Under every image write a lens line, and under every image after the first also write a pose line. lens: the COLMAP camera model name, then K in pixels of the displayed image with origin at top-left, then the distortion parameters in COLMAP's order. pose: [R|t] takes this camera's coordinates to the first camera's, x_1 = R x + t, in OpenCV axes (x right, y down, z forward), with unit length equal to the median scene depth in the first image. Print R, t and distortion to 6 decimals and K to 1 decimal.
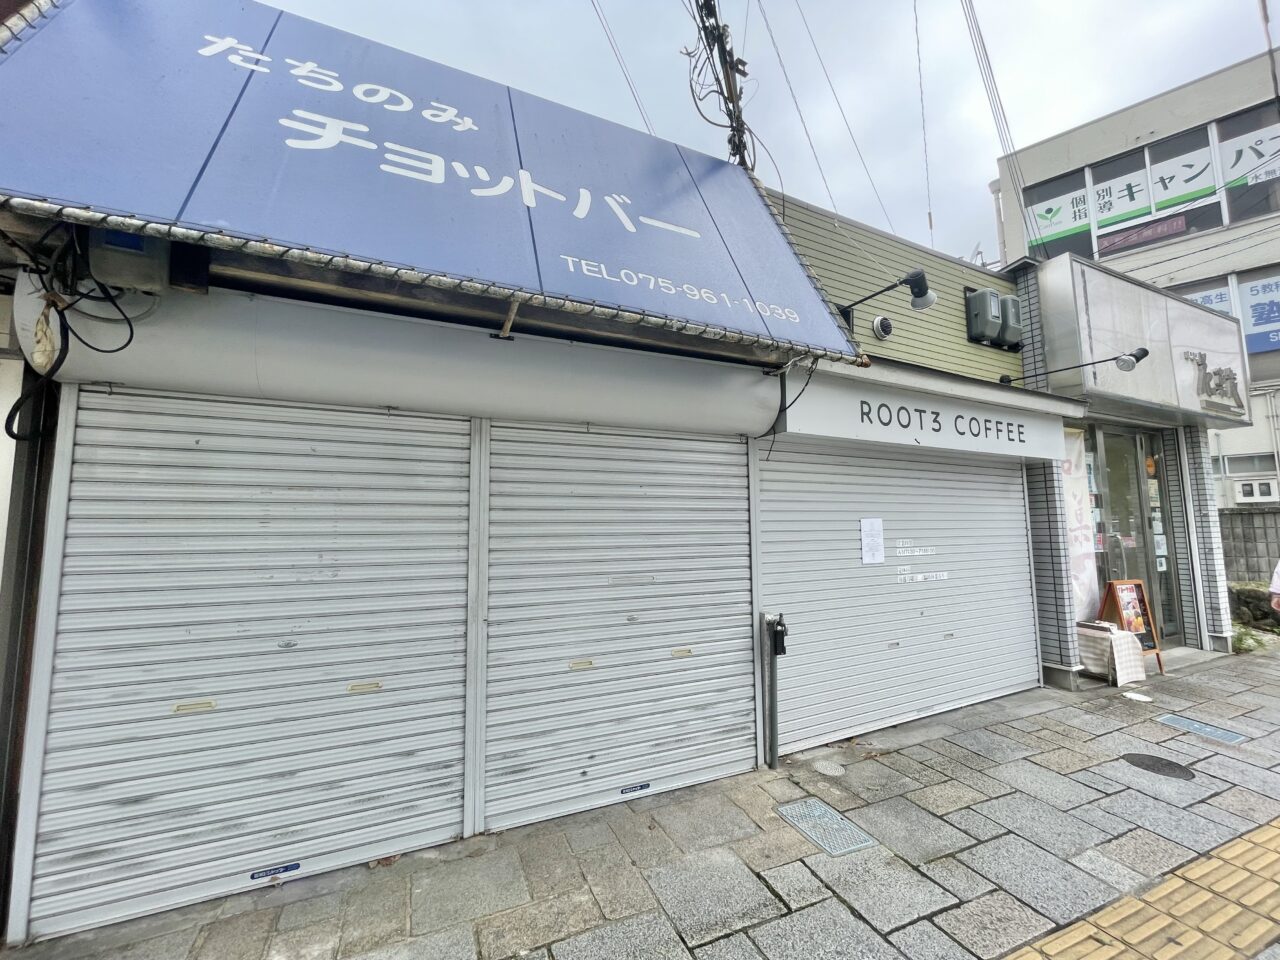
lens RADIAL K [[516.2, 0, 640.0], [0, 516.2, 480.0], [0, 0, 1]] dist [-0.002983, 0.000155]
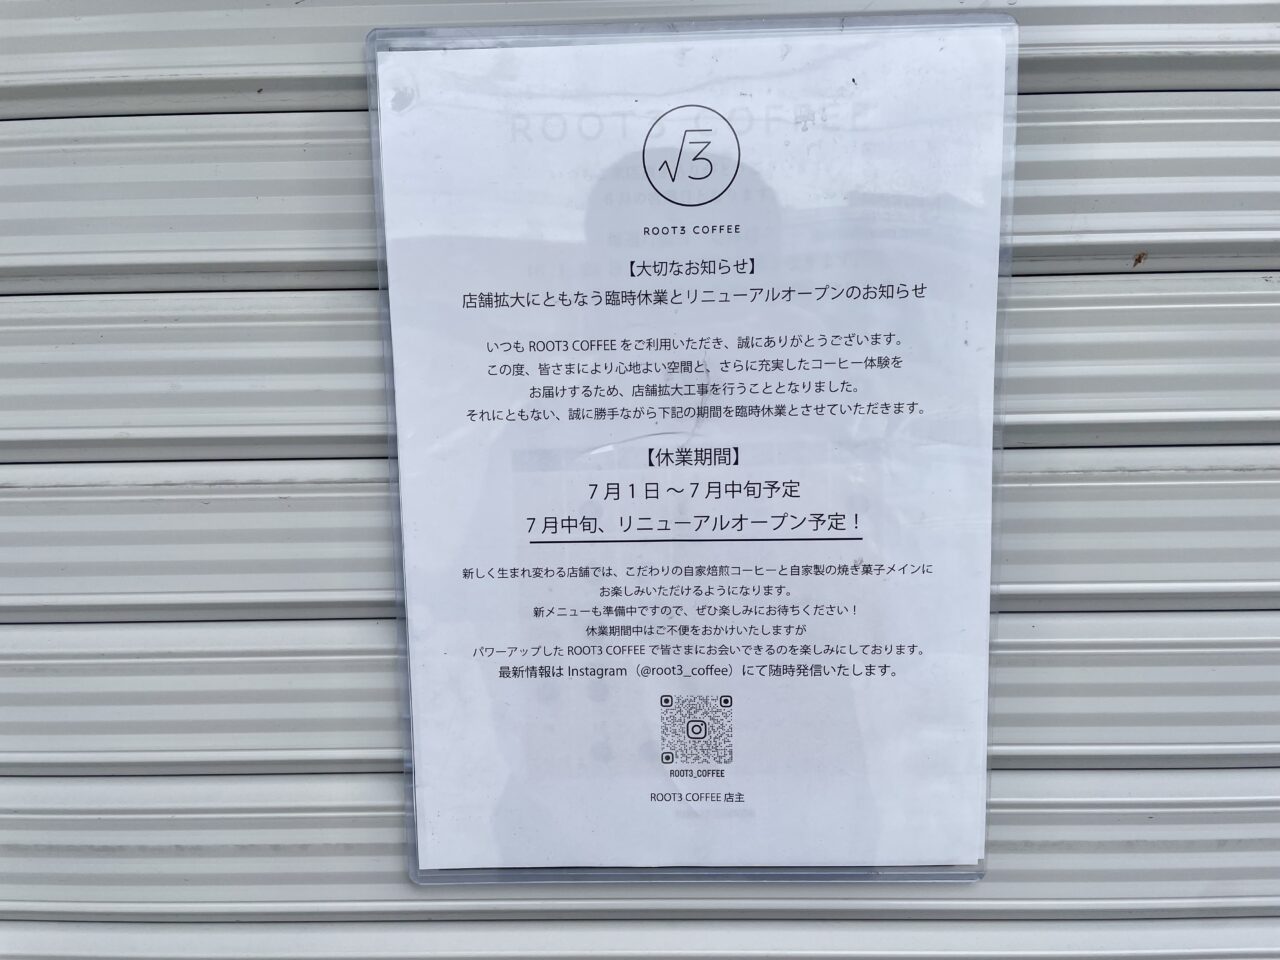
lens RADIAL K [[968.1, 0, 648.9], [0, 968.1, 484.0], [0, 0, 1]] dist [0.087917, -0.117097]
pose [[0.886734, 0.050018, -0.459566, 0.478751], [0.052215, 0.976931, 0.207075, 0.094393], [0.459322, -0.207617, 0.863666, 0.882493]]
